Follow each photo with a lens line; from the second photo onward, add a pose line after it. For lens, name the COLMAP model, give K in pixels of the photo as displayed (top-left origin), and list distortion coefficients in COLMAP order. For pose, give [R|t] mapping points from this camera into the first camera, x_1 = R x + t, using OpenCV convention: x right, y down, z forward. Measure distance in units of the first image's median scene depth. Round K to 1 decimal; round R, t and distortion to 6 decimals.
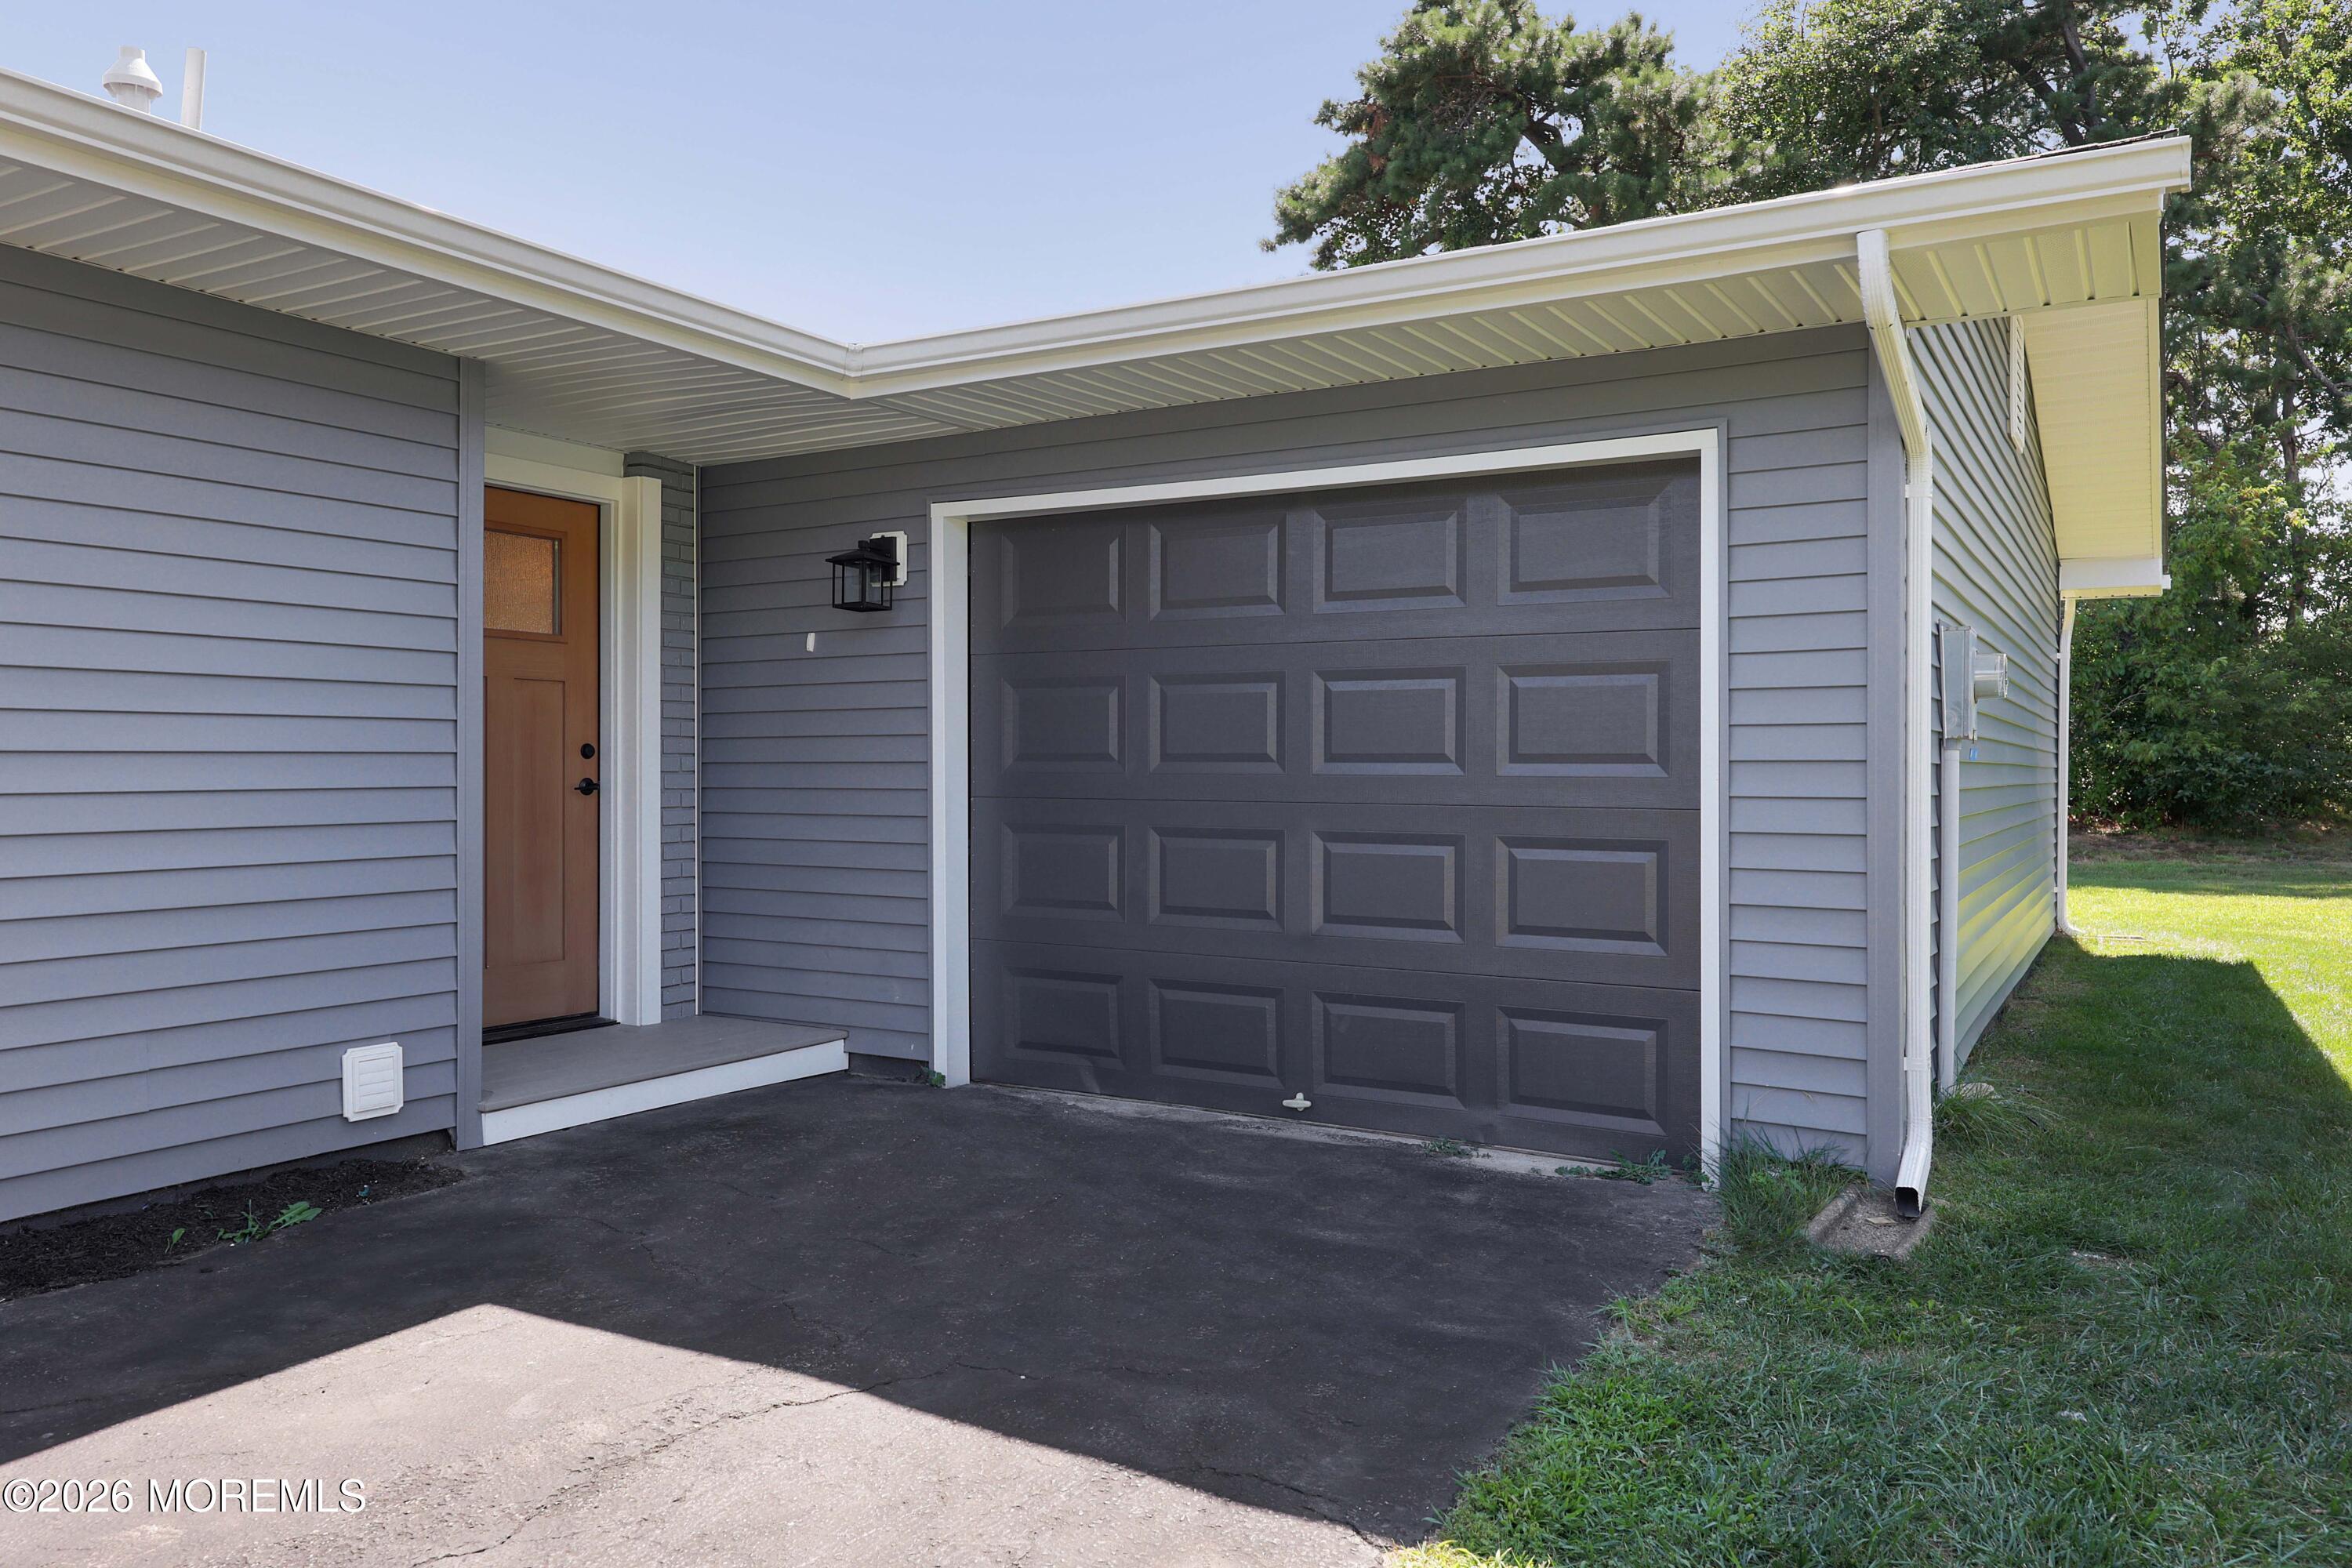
lens RADIAL K [[1668.6, 0, 1181.4], [0, 1668.6, 825.7], [0, 0, 1]] dist [0.040971, 0.000188]
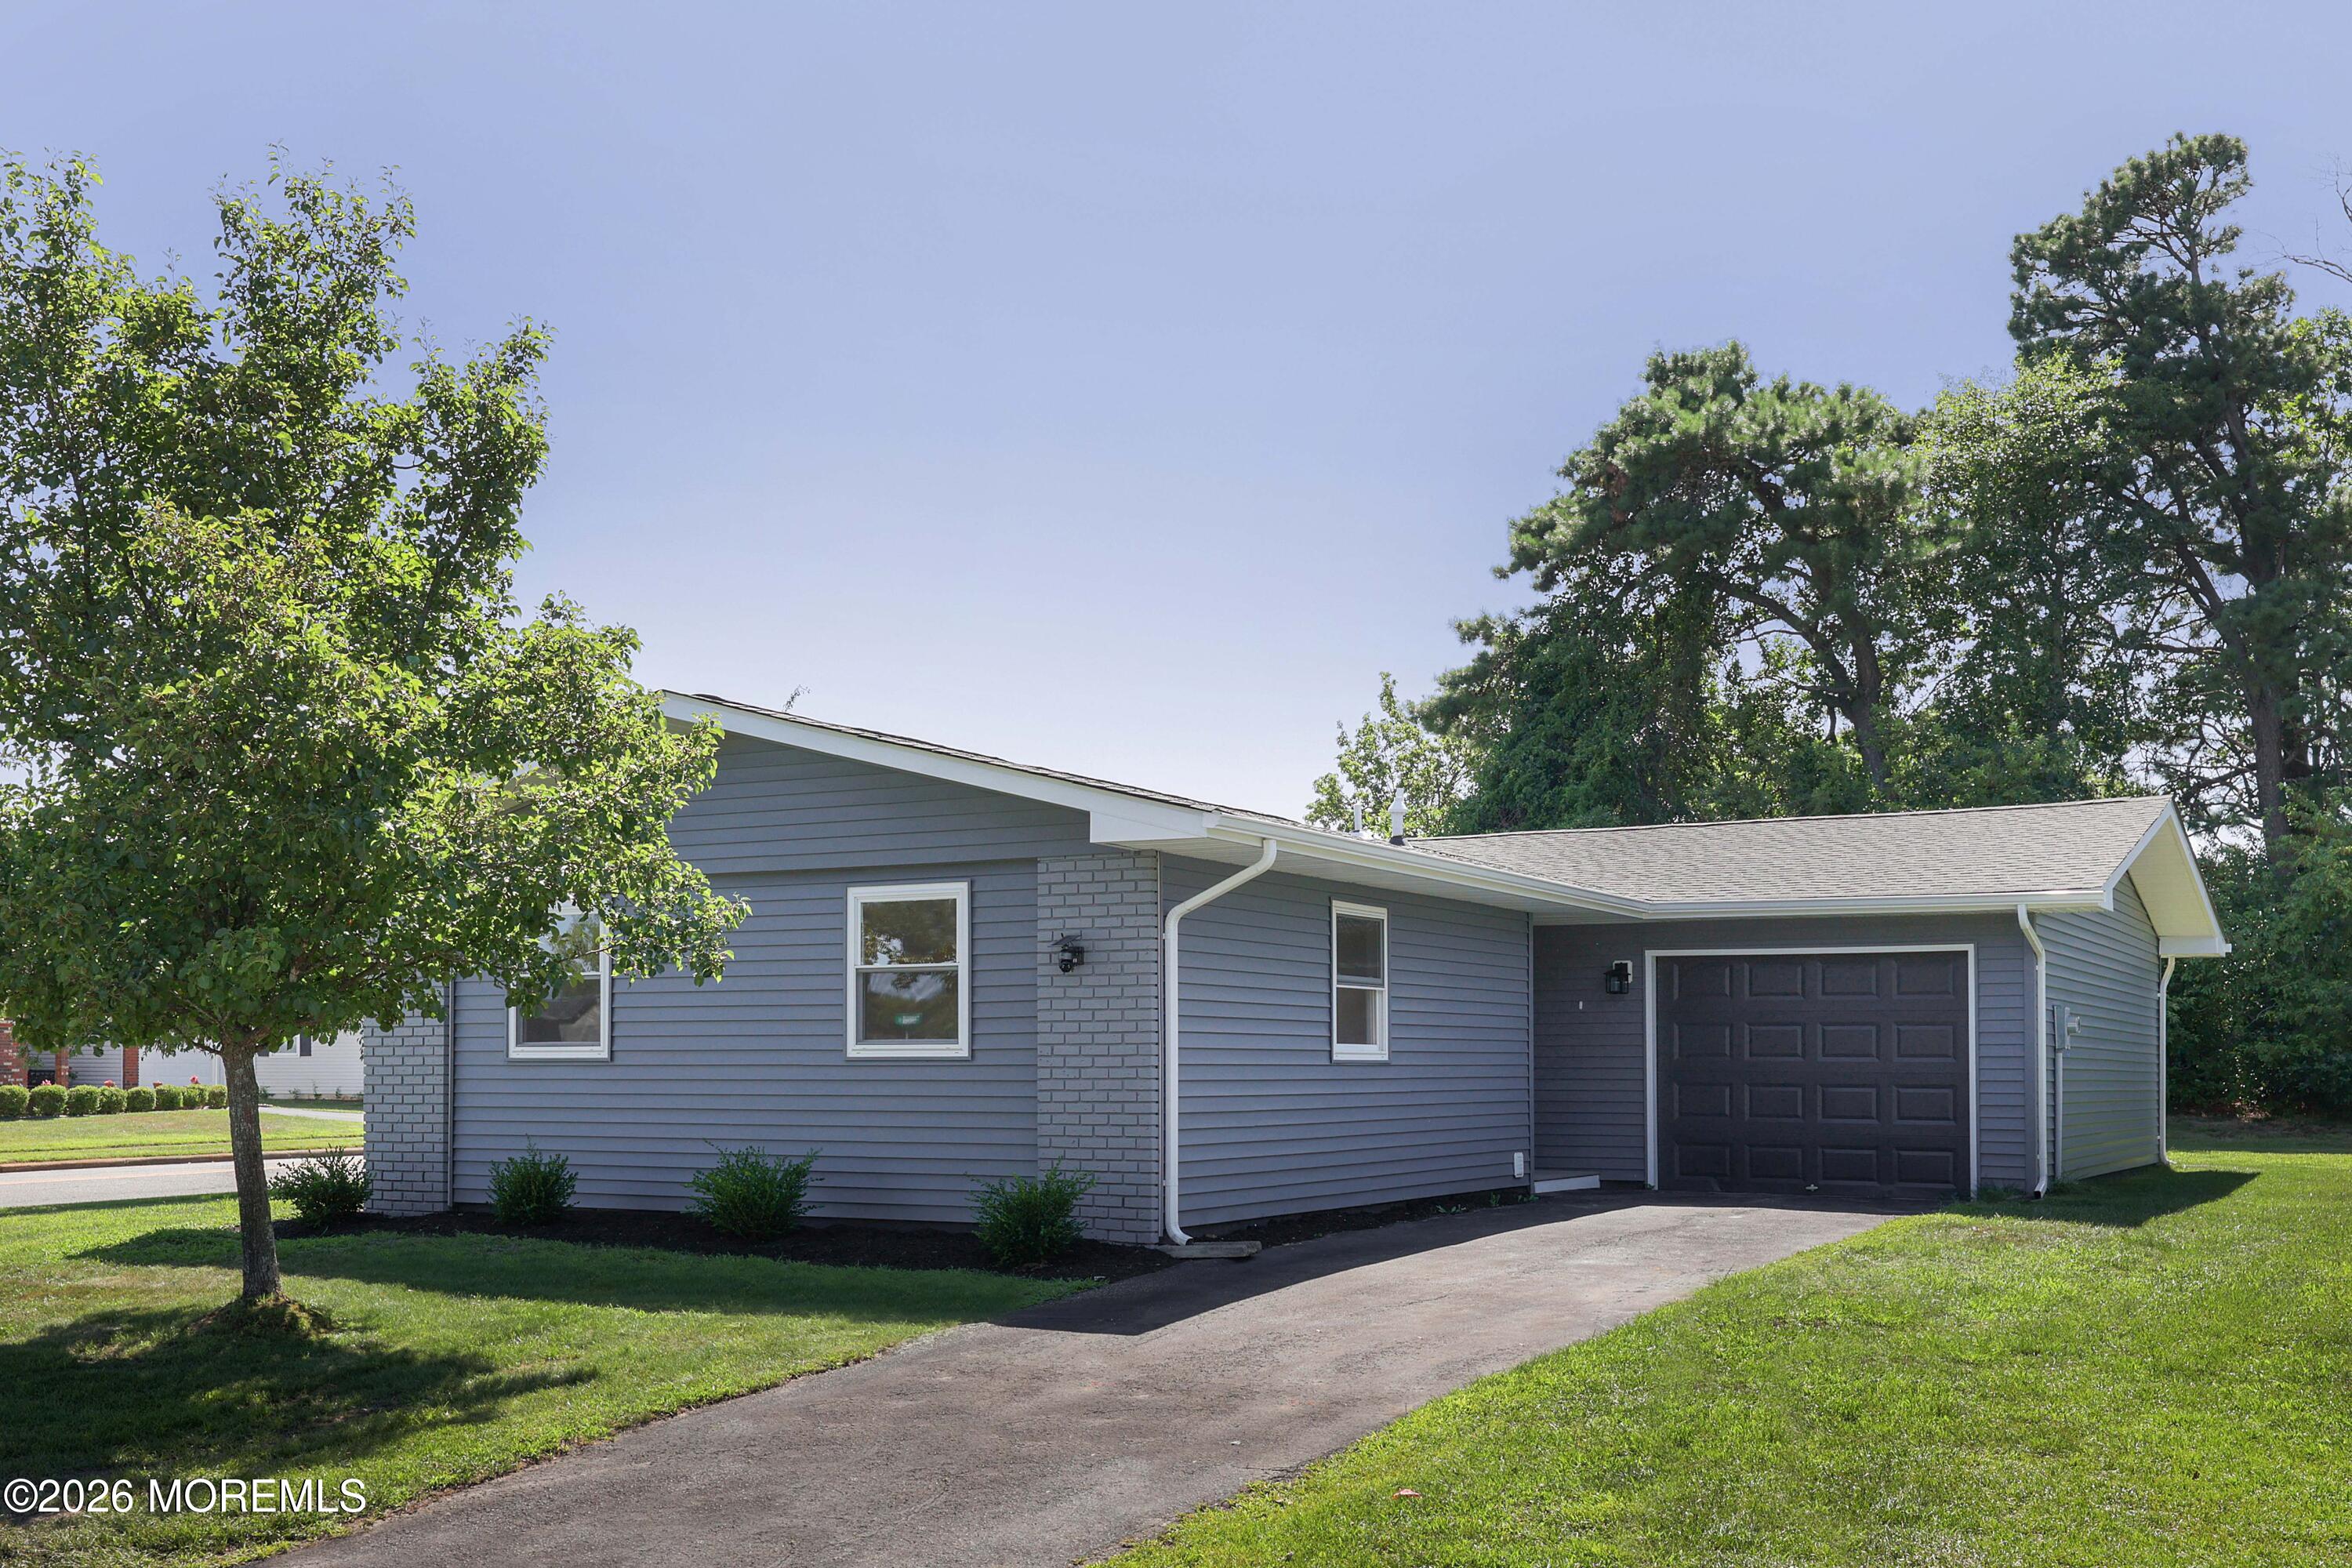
lens RADIAL K [[2200.9, 0, 1280.8], [0, 2200.9, 1068.9], [0, 0, 1]] dist [0.067692, 0.006259]
pose [[0.999290, 0.001427, 0.037657, -0.769719], [-0.000101, 0.999380, -0.035196, 0.088442], [-0.037684, 0.035168, 0.998671, -2.090837]]
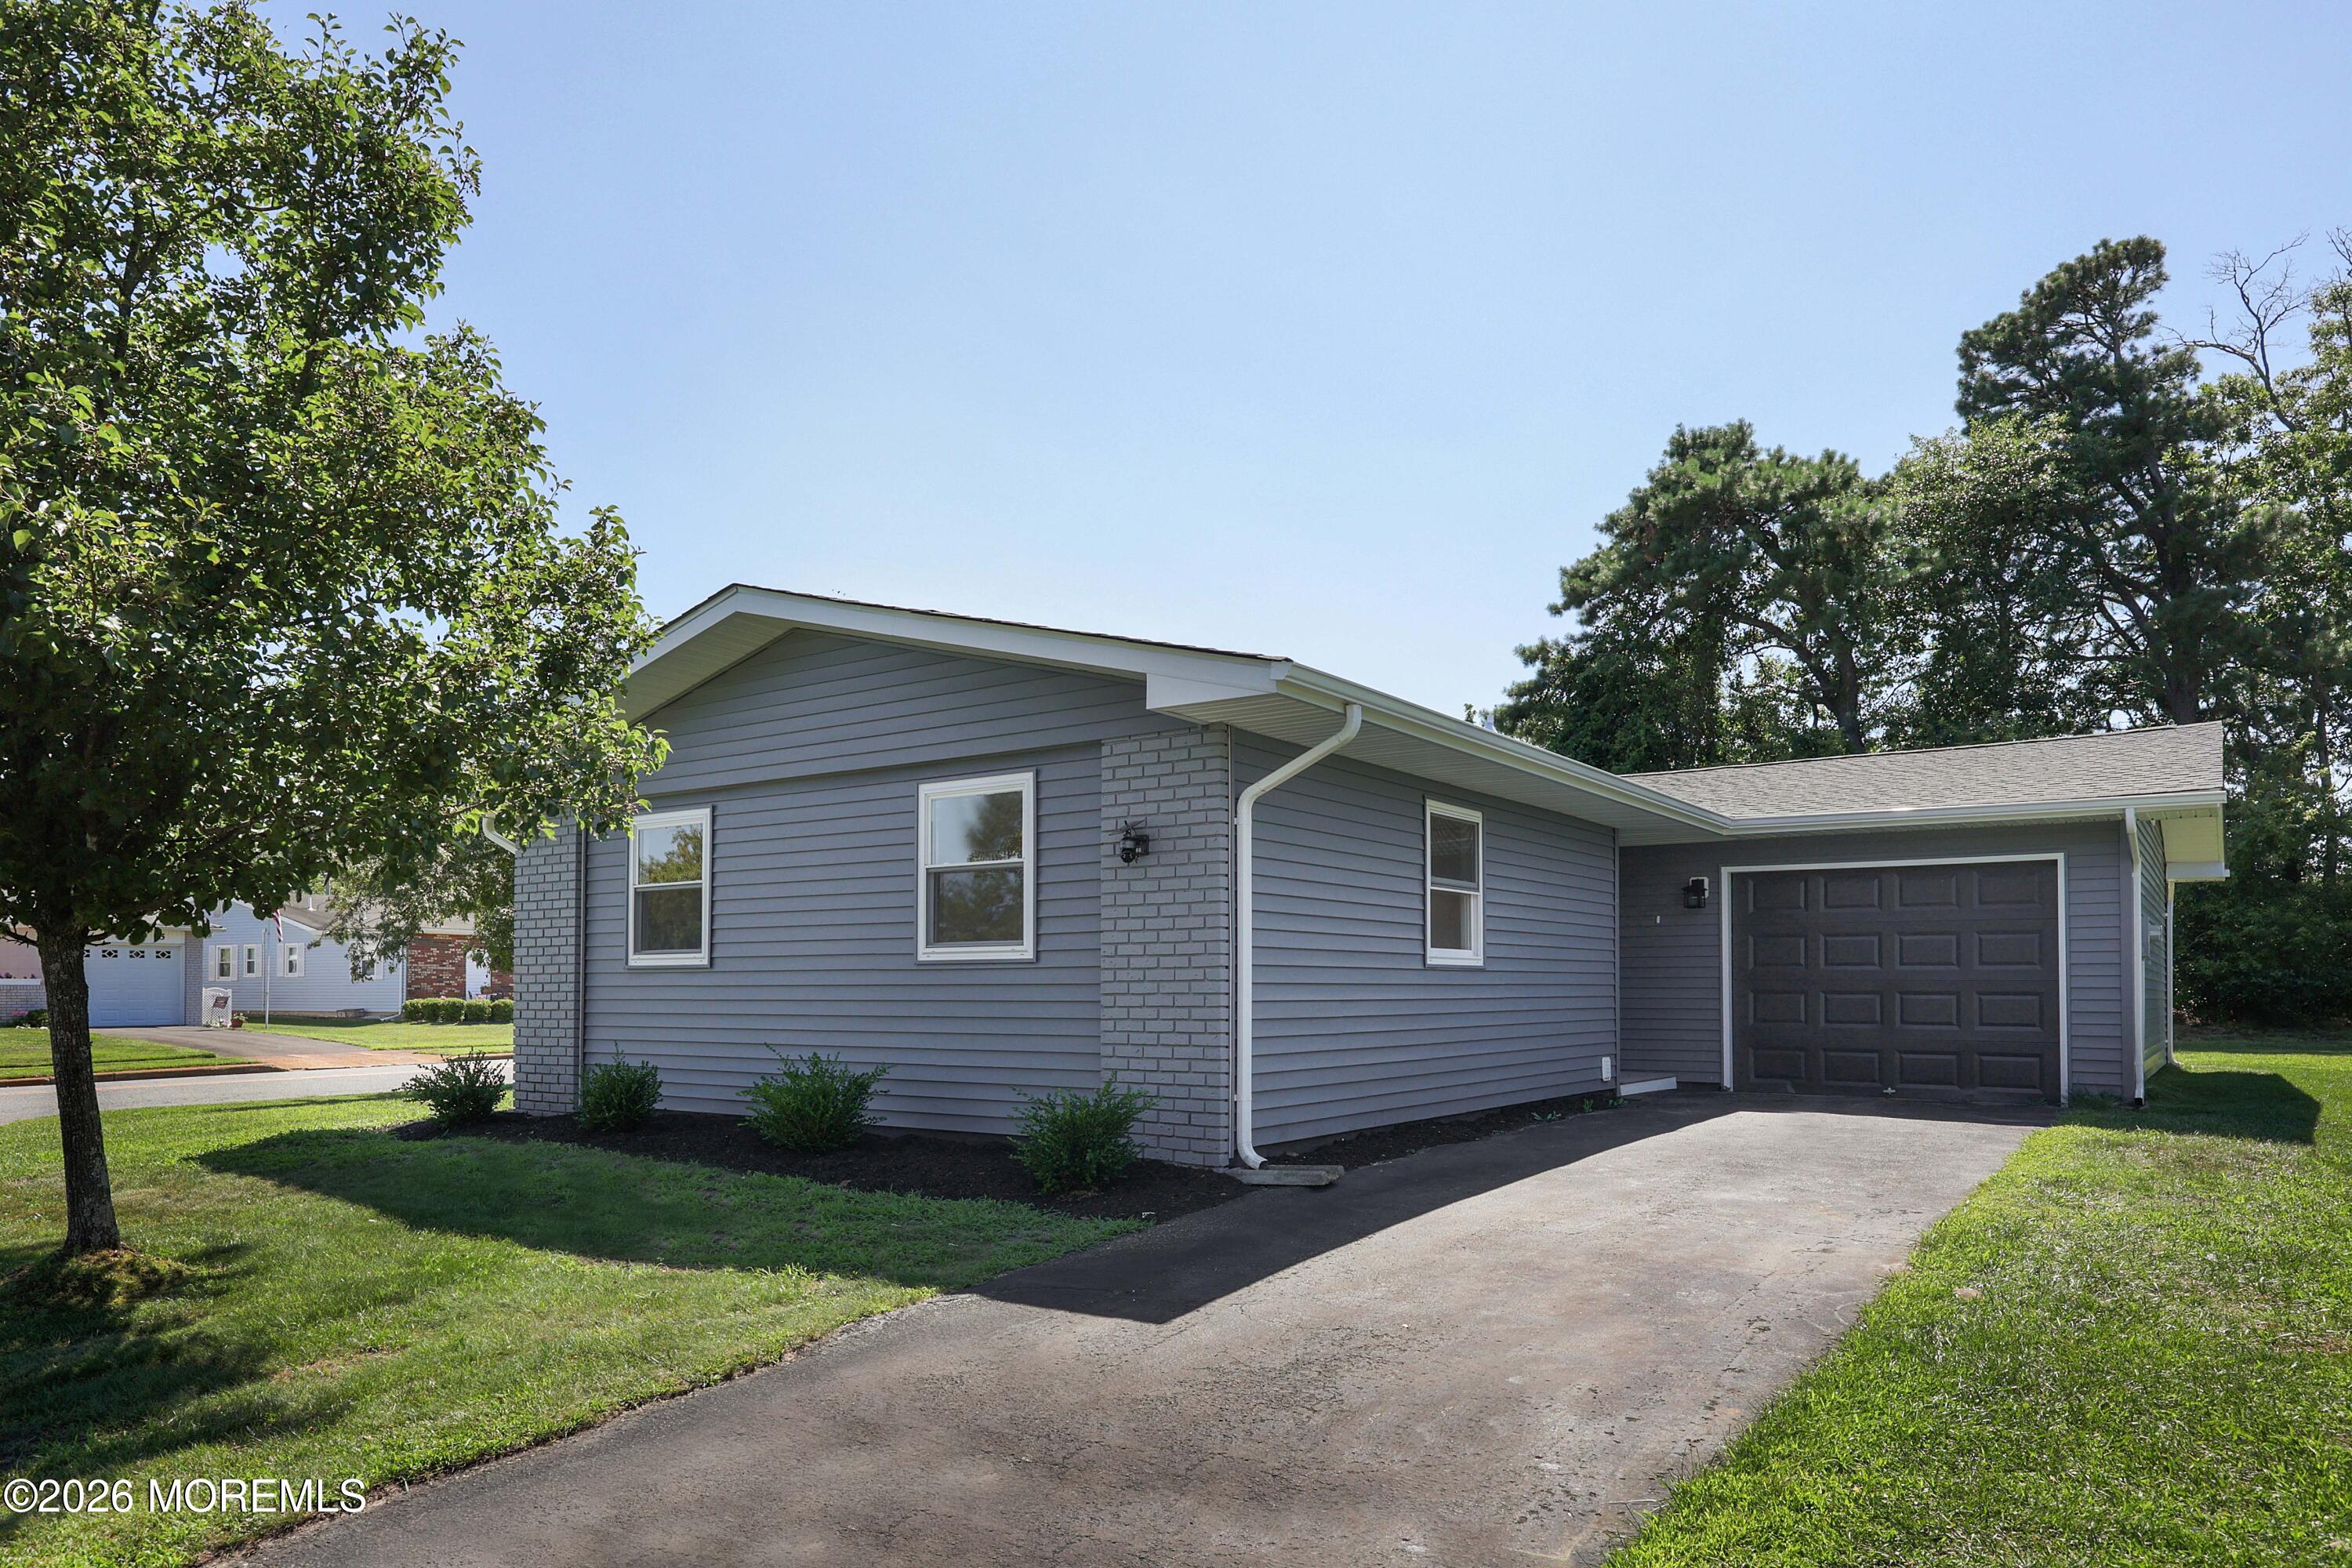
lens RADIAL K [[1466.4, 0, 1250.5], [0, 1466.4, 994.7], [0, 0, 1]] dist [0.044426, -0.025757]
pose [[0.998278, 0.000000, -0.058653, -0.718420], [-0.001867, 0.999493, -0.031773, 0.076058], [0.058623, 0.031827, 0.997773, -1.267562]]
